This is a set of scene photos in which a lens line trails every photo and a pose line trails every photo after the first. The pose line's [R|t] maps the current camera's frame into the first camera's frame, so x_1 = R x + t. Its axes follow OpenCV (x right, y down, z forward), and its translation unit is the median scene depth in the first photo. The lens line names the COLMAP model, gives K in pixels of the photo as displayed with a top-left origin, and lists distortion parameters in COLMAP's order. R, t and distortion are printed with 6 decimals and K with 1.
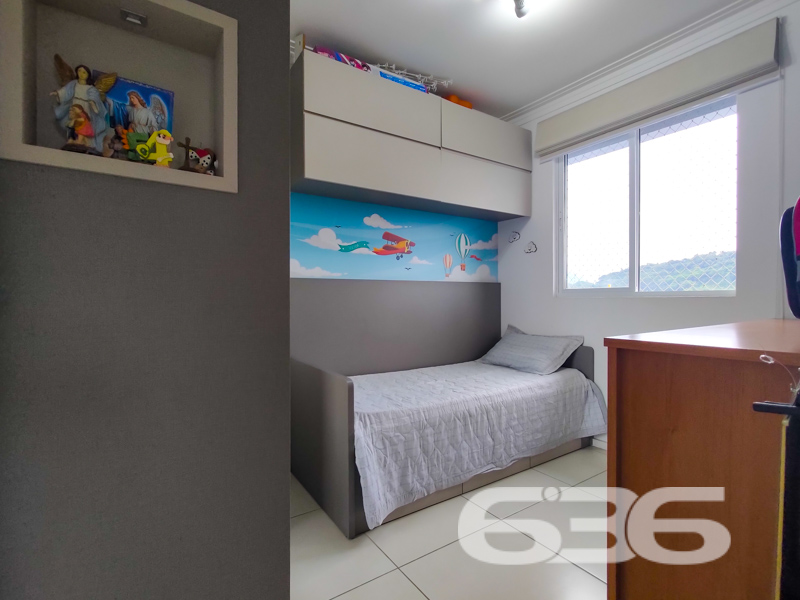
lens RADIAL K [[389.5, 0, 397.4], [0, 389.5, 302.2], [0, 0, 1]] dist [0.002212, 0.001478]
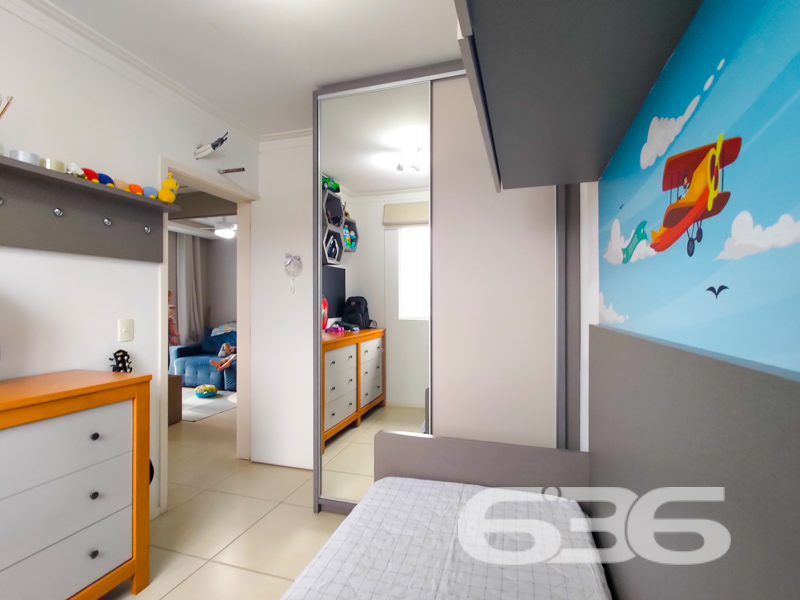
lens RADIAL K [[392.0, 0, 400.8], [0, 392.0, 302.2], [0, 0, 1]] dist [-0.002502, -0.000289]
pose [[-0.783177, -0.001086, -0.621797, 0.291245], [-0.003460, 0.999991, 0.002611, -0.085929], [0.621789, 0.004197, -0.783174, 1.134305]]
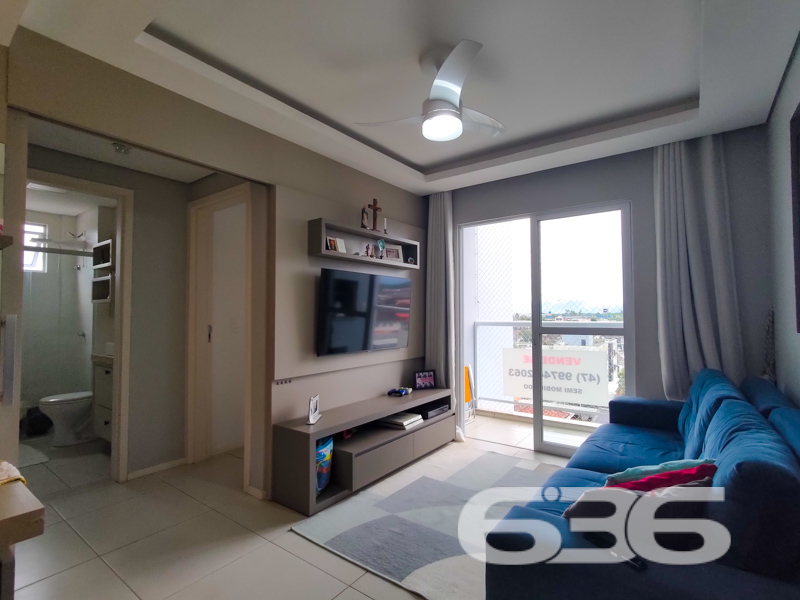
lens RADIAL K [[389.5, 0, 397.4], [0, 389.5, 302.2], [0, 0, 1]] dist [0.002212, 0.001478]
pose [[-0.341587, 0.034770, 0.939207, -0.847903], [0.012447, 0.999395, -0.032471, -0.048320], [-0.939768, 0.000598, -0.341814, -0.474098]]
